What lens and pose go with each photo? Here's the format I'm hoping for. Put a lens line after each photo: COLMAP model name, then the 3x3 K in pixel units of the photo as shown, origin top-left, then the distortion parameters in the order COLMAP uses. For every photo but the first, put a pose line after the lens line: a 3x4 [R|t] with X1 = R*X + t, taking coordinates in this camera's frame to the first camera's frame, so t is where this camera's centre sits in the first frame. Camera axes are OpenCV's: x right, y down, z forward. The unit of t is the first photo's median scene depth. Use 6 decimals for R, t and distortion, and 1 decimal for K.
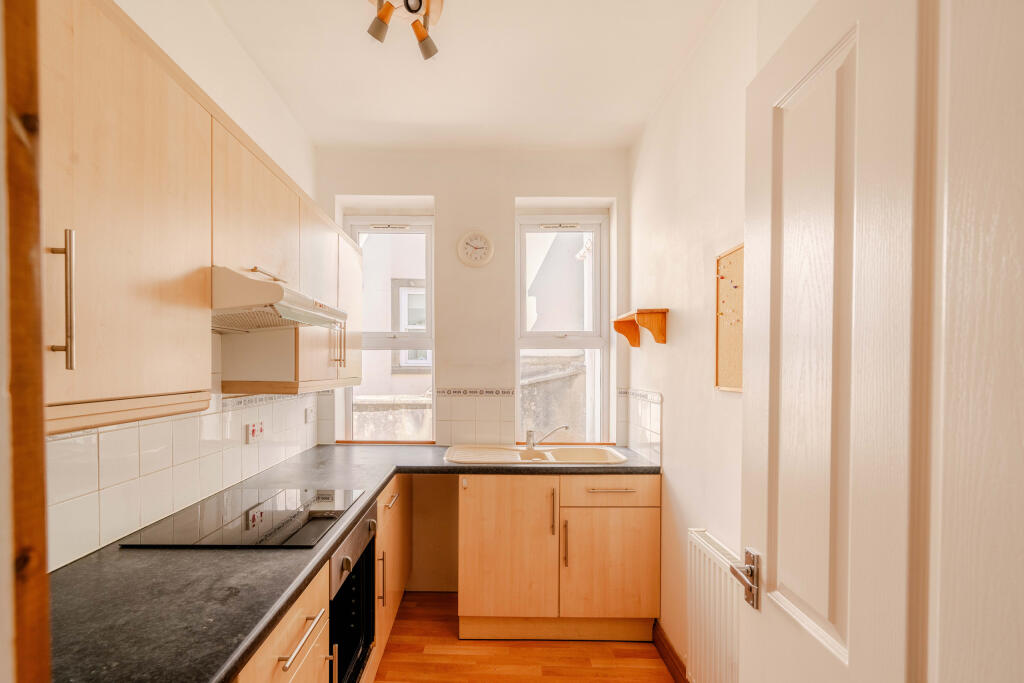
lens RADIAL K [[463.8, 0, 511.3], [0, 463.8, 377.4], [0, 0, 1]] dist [0.000286, 0.000784]
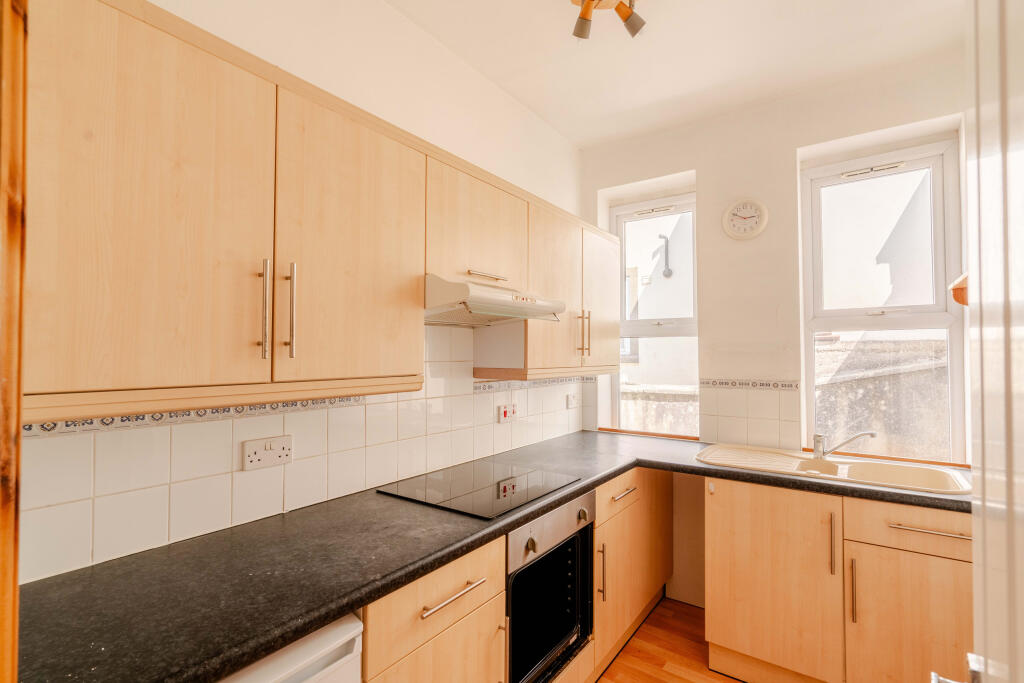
lens RADIAL K [[476.9, 0, 511.7], [0, 476.9, 348.7], [0, 0, 1]] dist [-0.002841, 0.007127]
pose [[0.817747, -0.012534, -0.575442, 0.115076], [-0.008550, 0.999388, -0.033917, -0.000186], [0.575515, 0.032656, 0.817139, 0.041117]]
